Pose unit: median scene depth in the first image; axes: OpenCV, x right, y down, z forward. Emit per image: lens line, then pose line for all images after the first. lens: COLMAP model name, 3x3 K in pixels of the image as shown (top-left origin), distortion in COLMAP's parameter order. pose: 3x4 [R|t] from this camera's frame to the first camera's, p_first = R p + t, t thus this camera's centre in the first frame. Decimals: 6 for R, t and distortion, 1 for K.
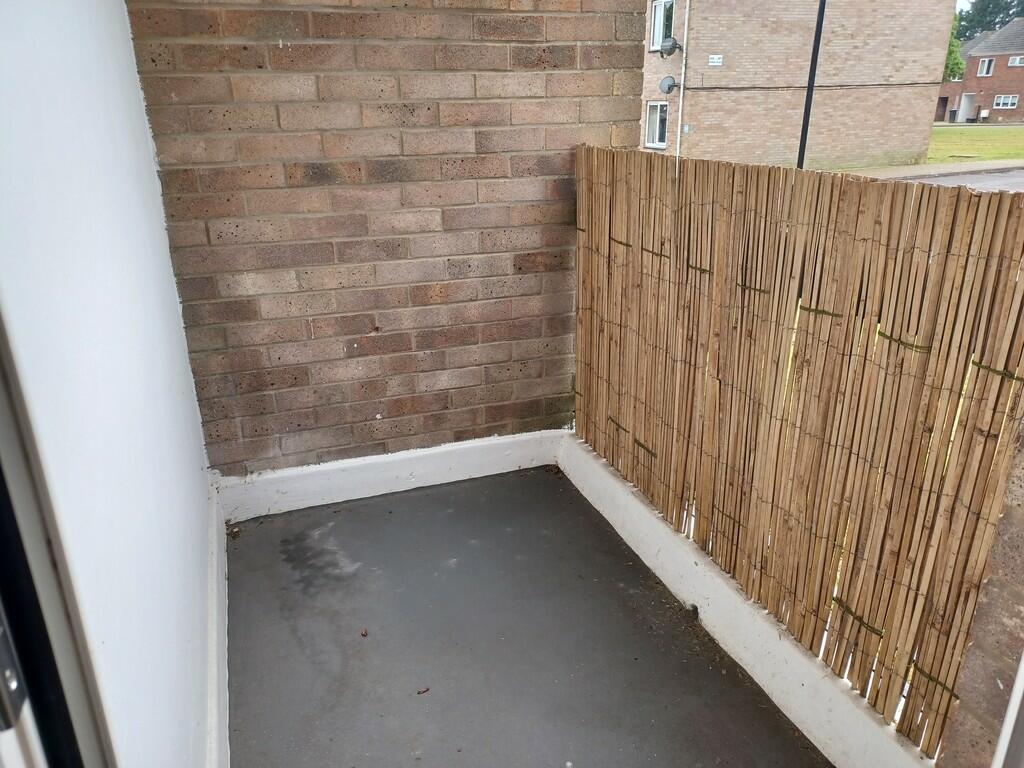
lens RADIAL K [[746.4, 0, 512.0], [0, 746.4, 384.0], [0, 0, 1]] dist [0.057876, -0.033379]
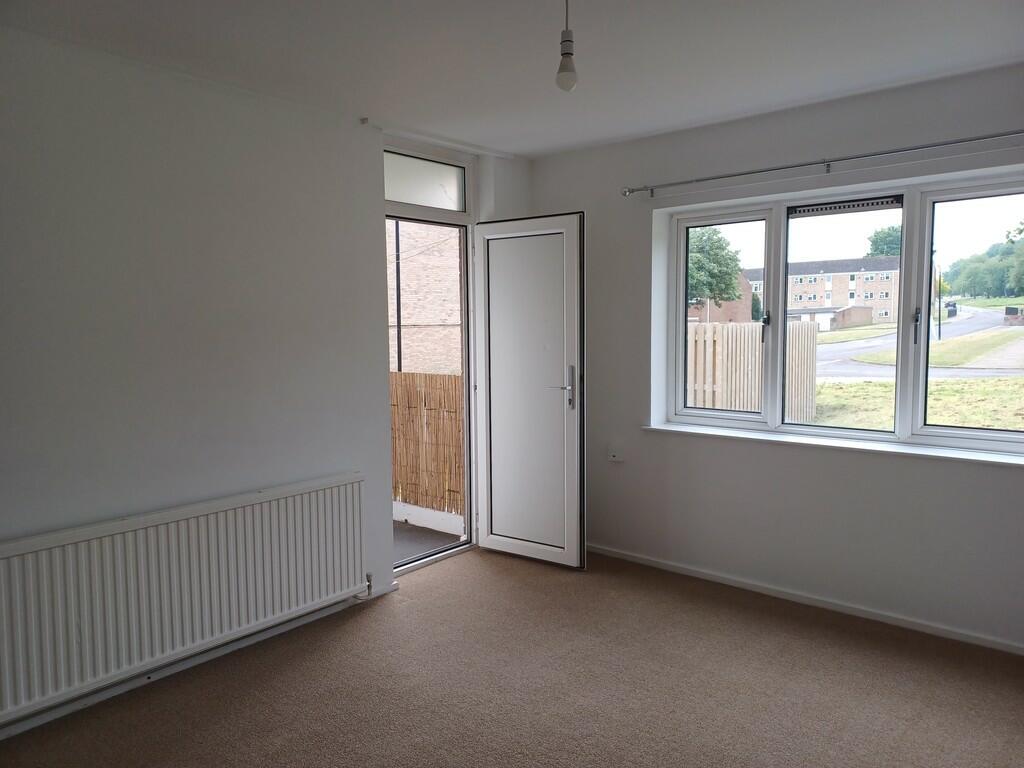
lens RADIAL K [[746.4, 0, 512.0], [0, 746.4, 384.0], [0, 0, 1]] dist [0.057876, -0.033379]
pose [[0.868879, -0.040922, 0.493329, -0.868354], [0.179006, 0.955112, -0.236047, 0.597198], [-0.461525, 0.293406, 0.837202, -1.894873]]
